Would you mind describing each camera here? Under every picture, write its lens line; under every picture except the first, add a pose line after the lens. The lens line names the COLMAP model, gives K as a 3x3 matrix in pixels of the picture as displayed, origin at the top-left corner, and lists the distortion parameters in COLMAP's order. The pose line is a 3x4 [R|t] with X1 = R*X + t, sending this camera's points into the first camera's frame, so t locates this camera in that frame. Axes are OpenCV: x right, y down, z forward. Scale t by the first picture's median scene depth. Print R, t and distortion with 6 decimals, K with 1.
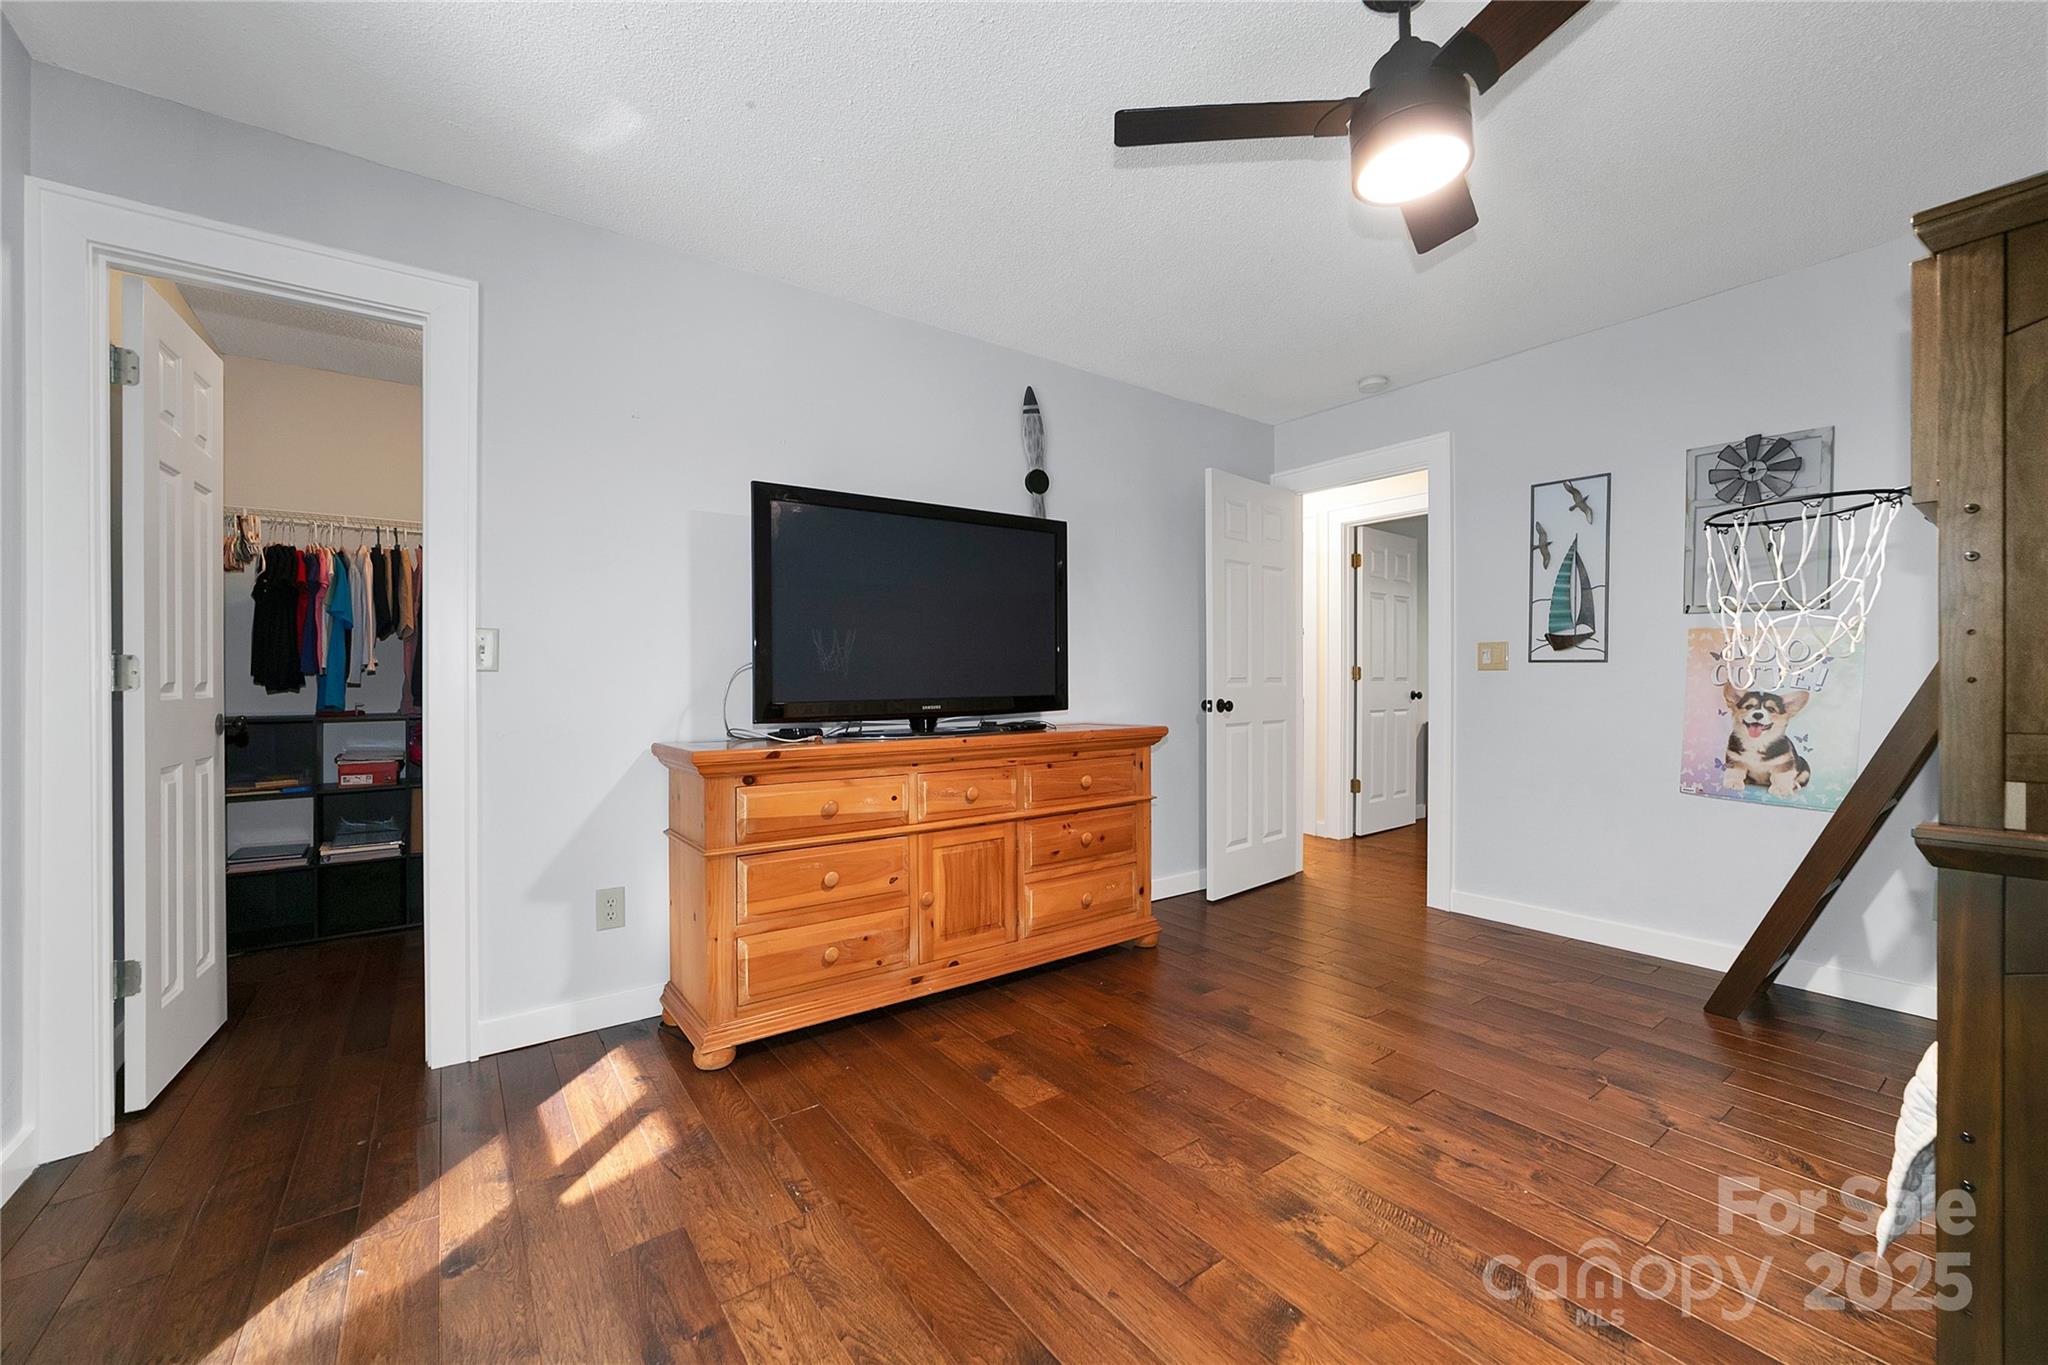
lens RADIAL K [[822.5, 0, 1023.0], [0, 822.5, 680.7], [0, 0, 1]] dist [-0.000799, 0.000029]
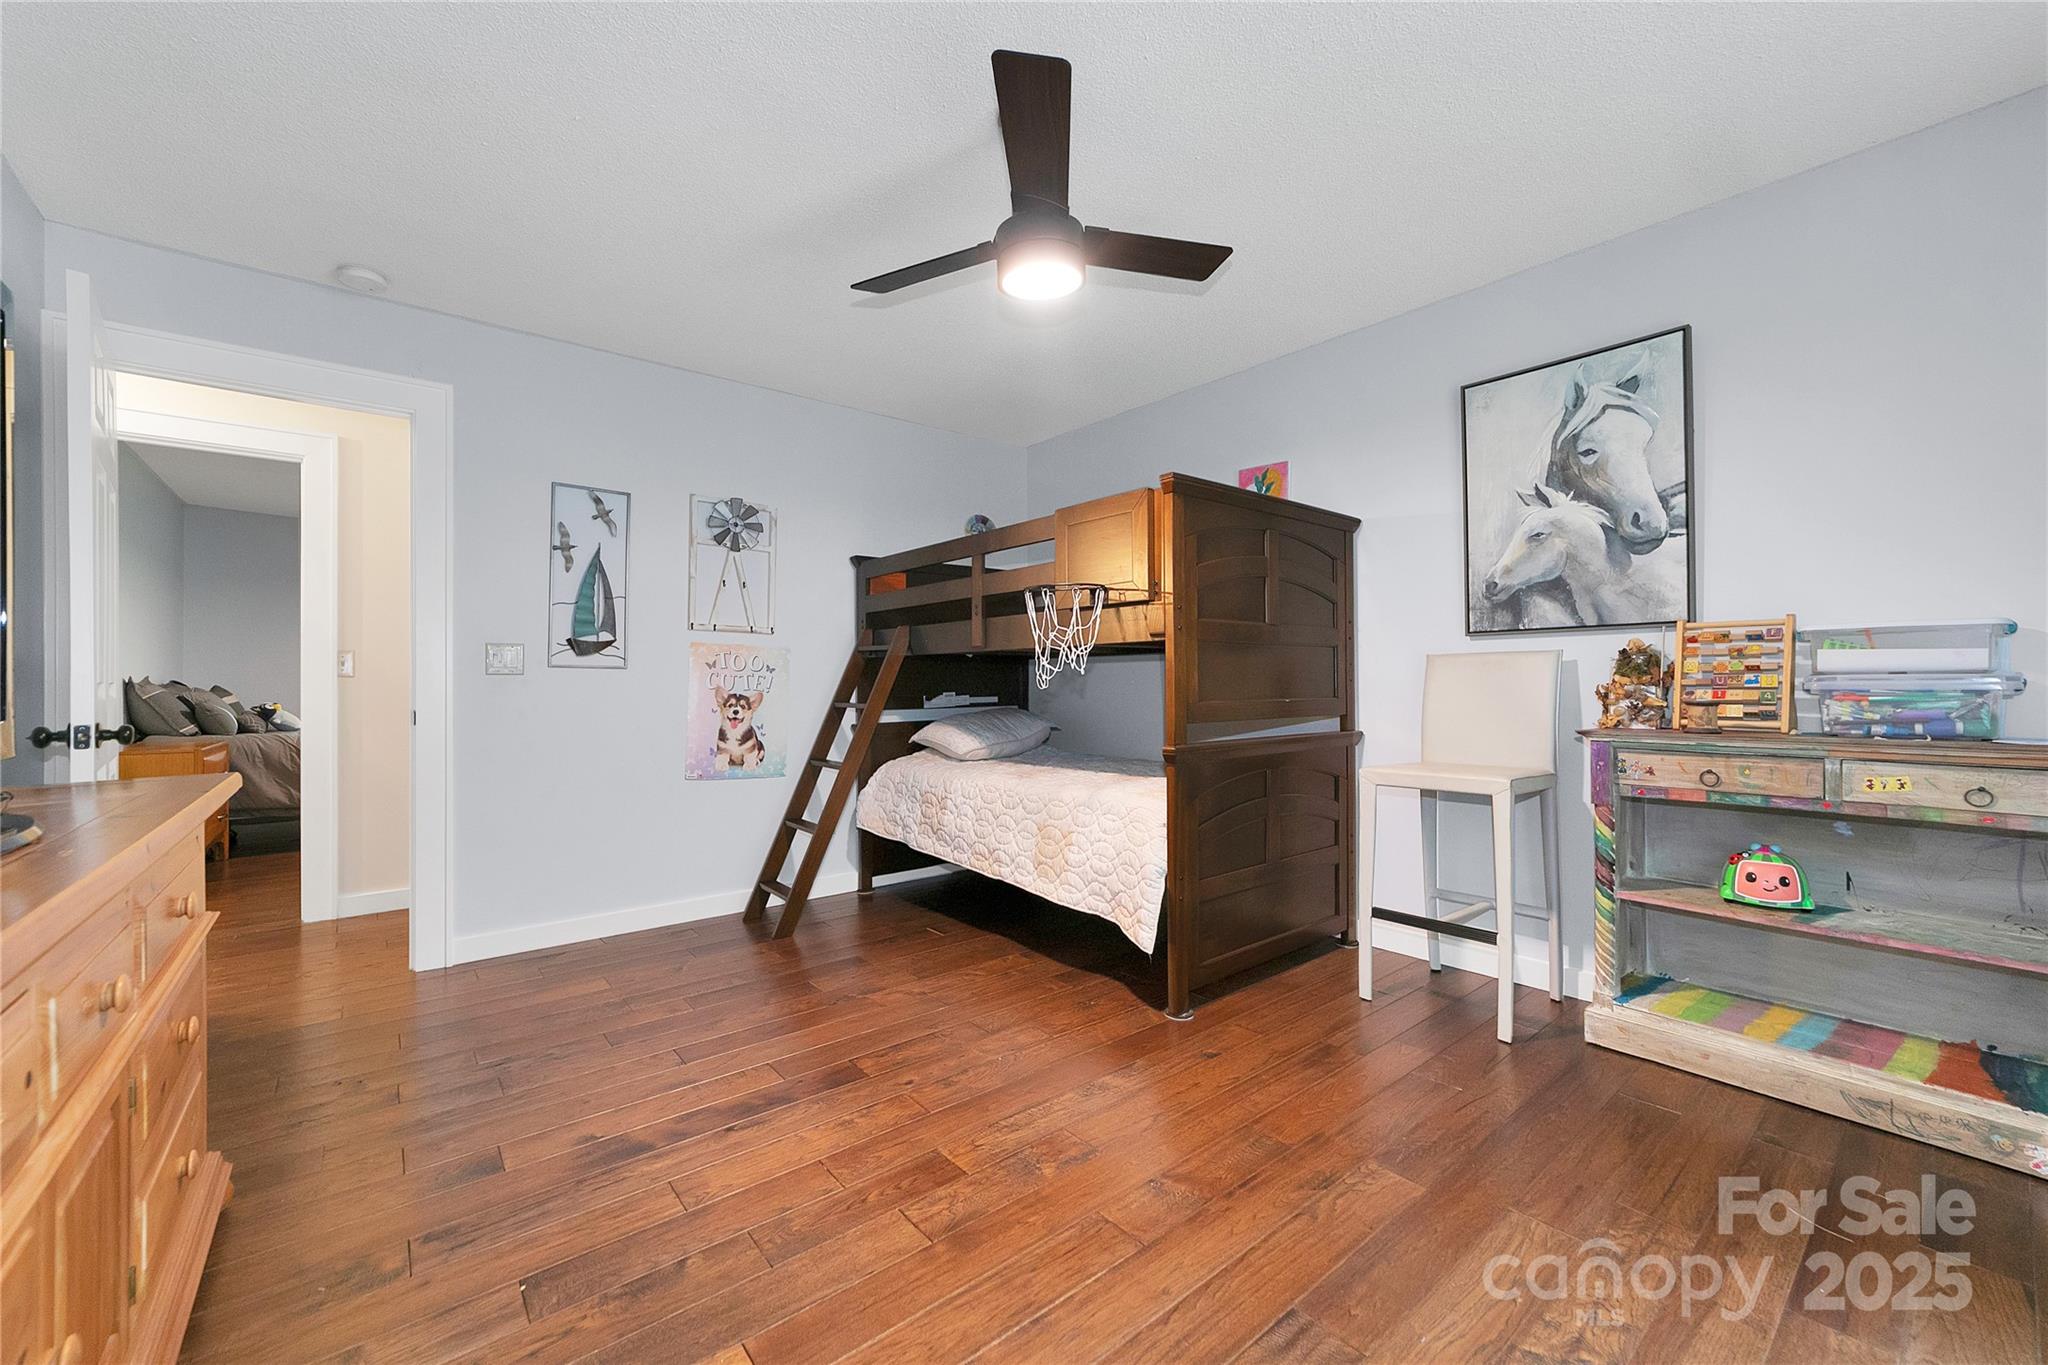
lens RADIAL K [[822.5, 0, 1024.2], [0, 822.5, 685.6], [0, 0, 1]] dist [-0.000799, 0.000029]
pose [[-0.057177, 0.000018, 0.998364, -0.432324], [0.007102, 0.999975, 0.000389, 0.003034], [-0.998339, 0.007113, -0.057176, 0.600208]]
